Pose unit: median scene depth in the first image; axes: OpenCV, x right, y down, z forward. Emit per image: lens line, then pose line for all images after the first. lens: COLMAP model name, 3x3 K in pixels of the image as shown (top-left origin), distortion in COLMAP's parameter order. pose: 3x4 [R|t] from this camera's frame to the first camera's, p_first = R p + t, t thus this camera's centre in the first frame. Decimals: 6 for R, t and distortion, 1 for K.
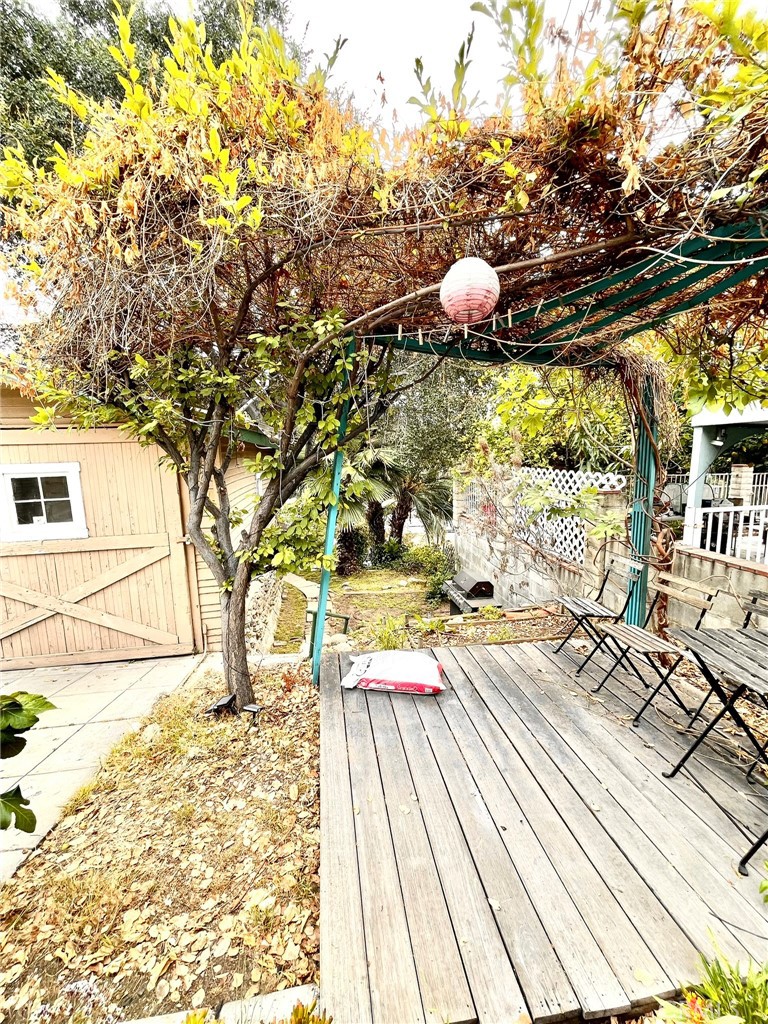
lens RADIAL K [[411.0, 0, 384.3], [0, 411.0, 512.1], [0, 0, 1]] dist [-0.003561, 0.000672]
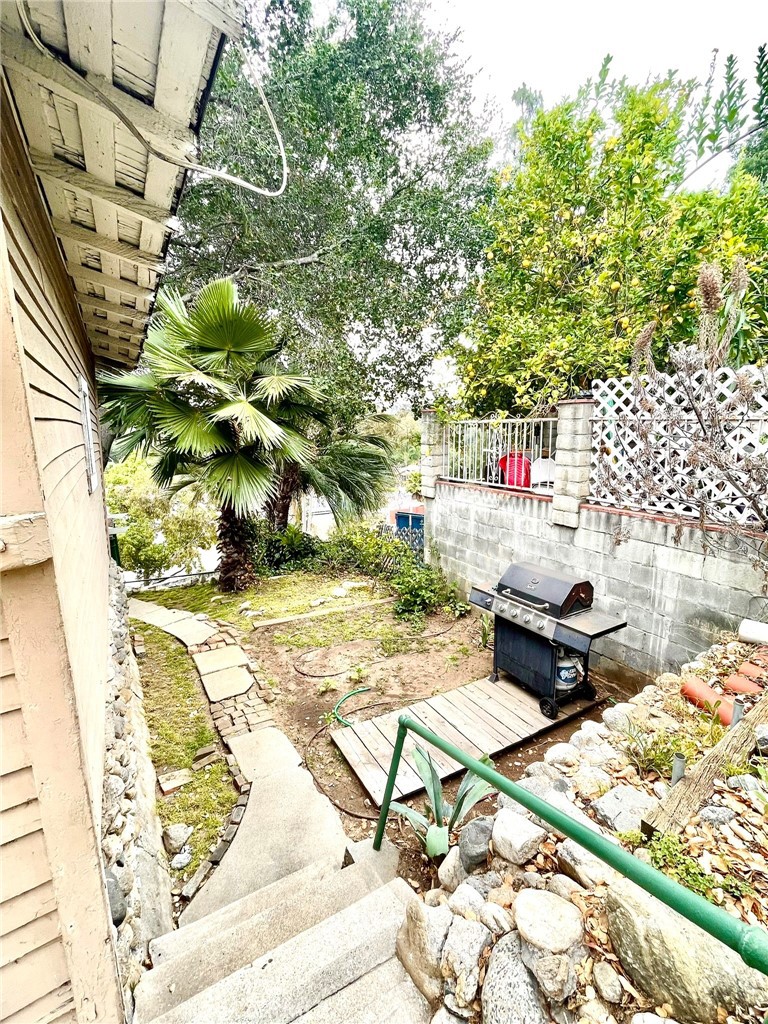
lens RADIAL K [[451.7, 0, 381.9], [0, 451.7, 509.7], [0, 0, 1]] dist [-0.002714, -0.000084]
pose [[0.929421, -0.067735, 0.362753, -0.140618], [0.055610, 0.997492, 0.043775, 0.018226], [-0.364808, -0.020512, 0.930857, 0.331352]]
